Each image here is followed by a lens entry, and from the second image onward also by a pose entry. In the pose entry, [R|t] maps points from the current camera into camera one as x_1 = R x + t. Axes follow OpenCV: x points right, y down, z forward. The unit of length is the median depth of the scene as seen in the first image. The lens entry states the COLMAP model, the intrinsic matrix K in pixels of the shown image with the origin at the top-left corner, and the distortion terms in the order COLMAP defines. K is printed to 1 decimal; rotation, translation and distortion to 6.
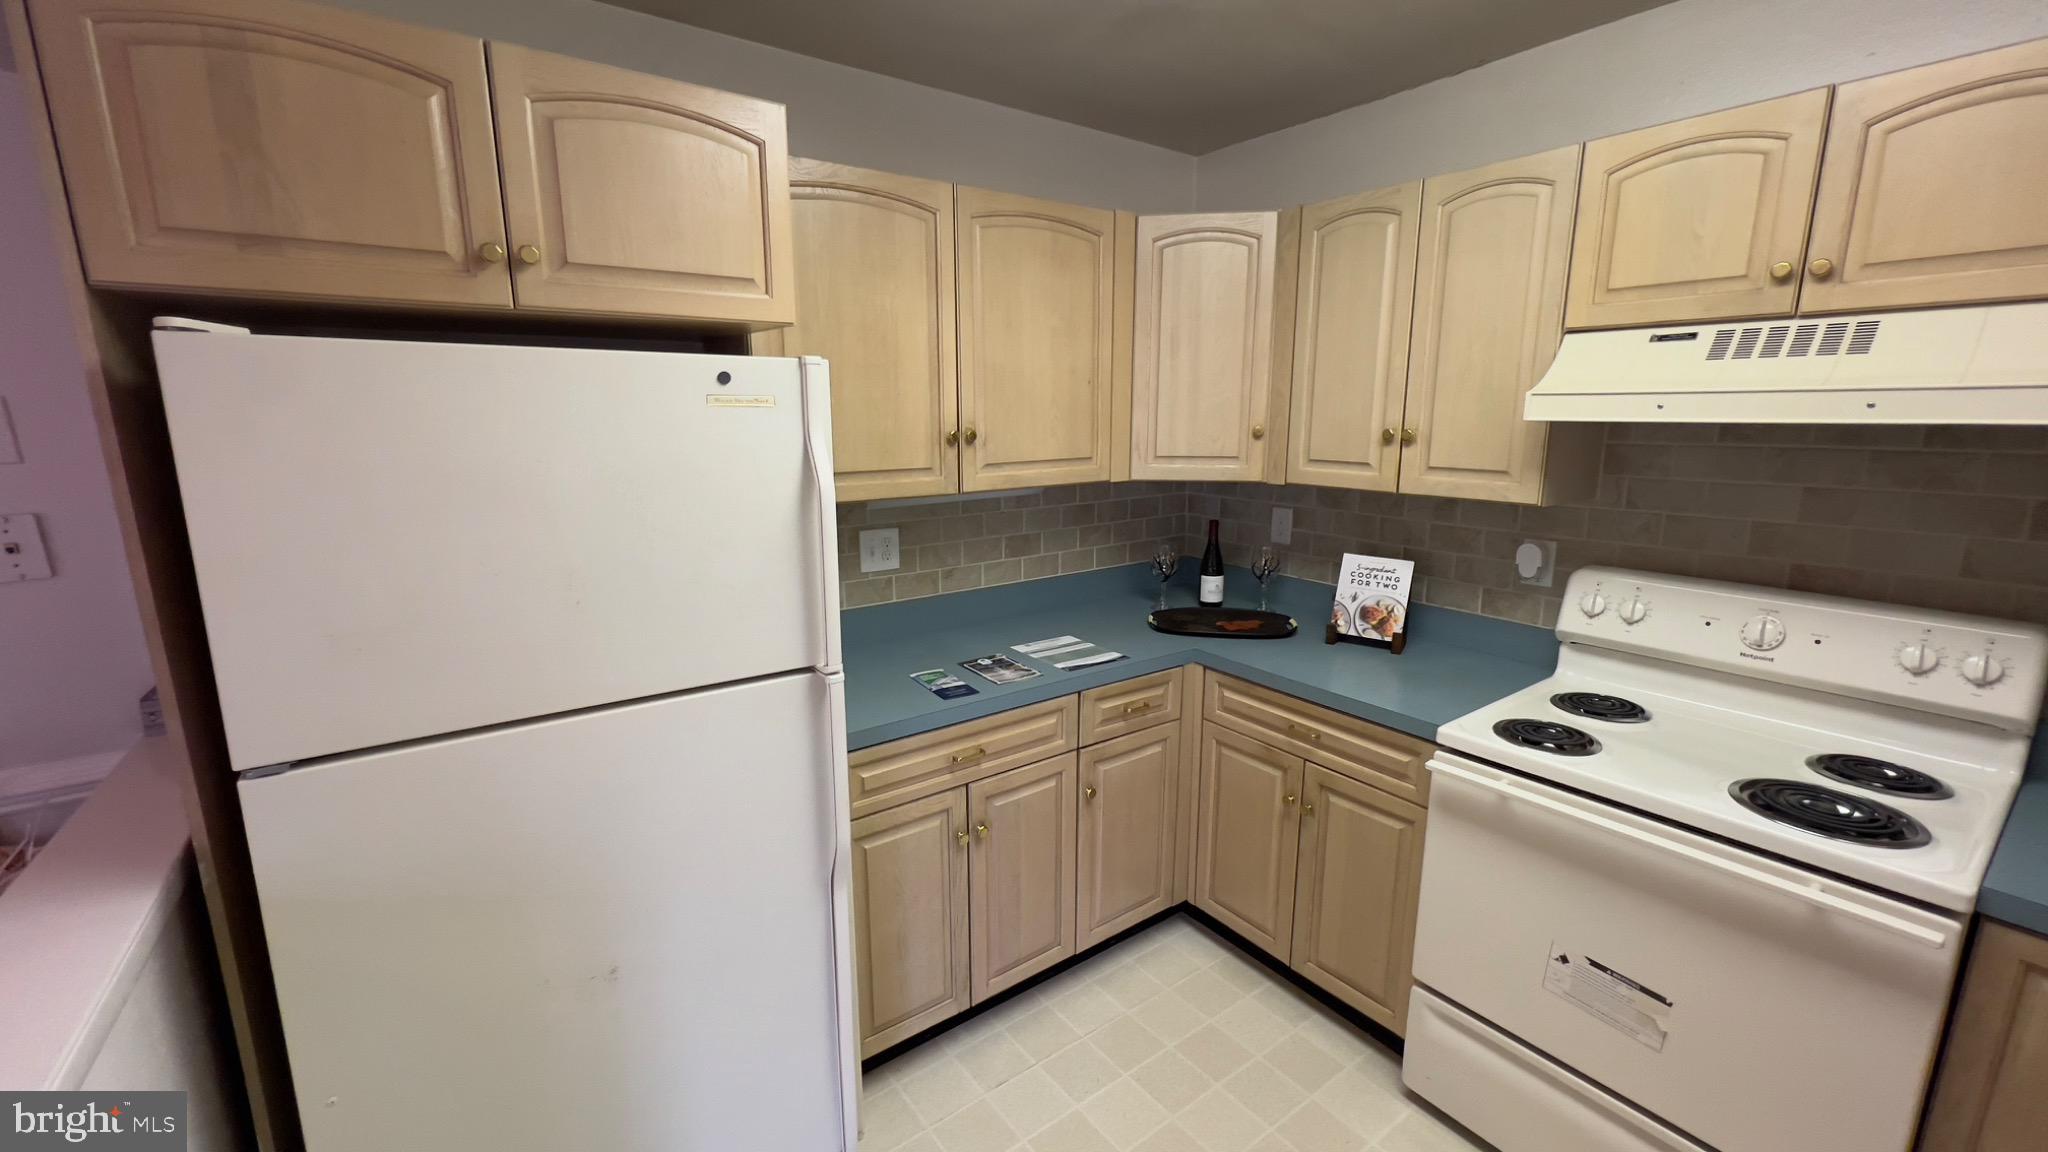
lens RADIAL K [[819.2, 0, 1026.5], [0, 819.2, 573.0], [0, 0, 1]] dist [-0.005662, 0.001583]
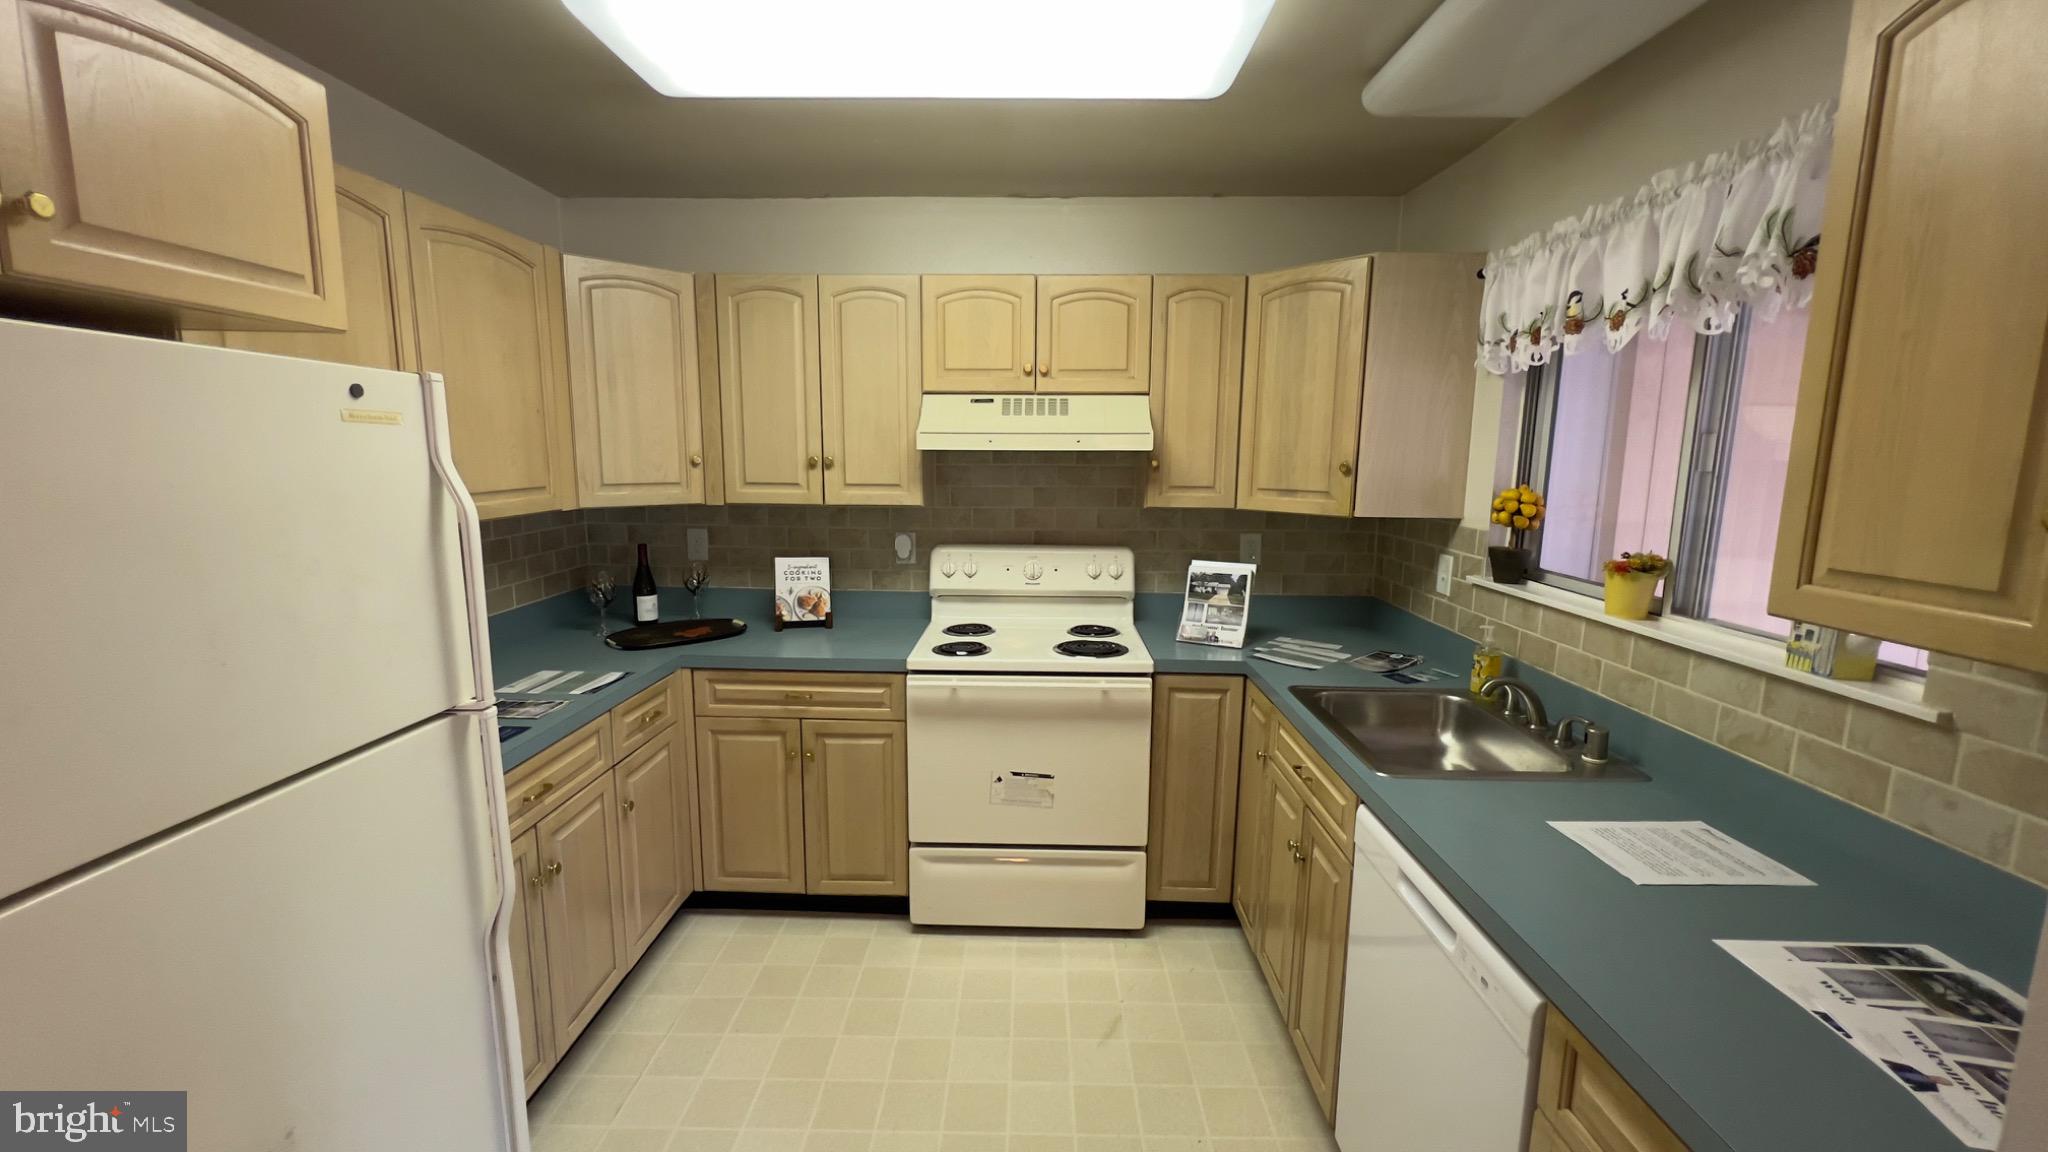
lens RADIAL K [[816.9, 0, 1017.8], [0, 816.9, 575.0], [0, 0, 1]] dist [-0.004072, 0.000769]
pose [[0.607071, -0.112725, 0.786611, -0.429861], [0.148827, 0.988500, 0.026798, 0.027487], [-0.780586, 0.100800, 0.616867, -0.053094]]
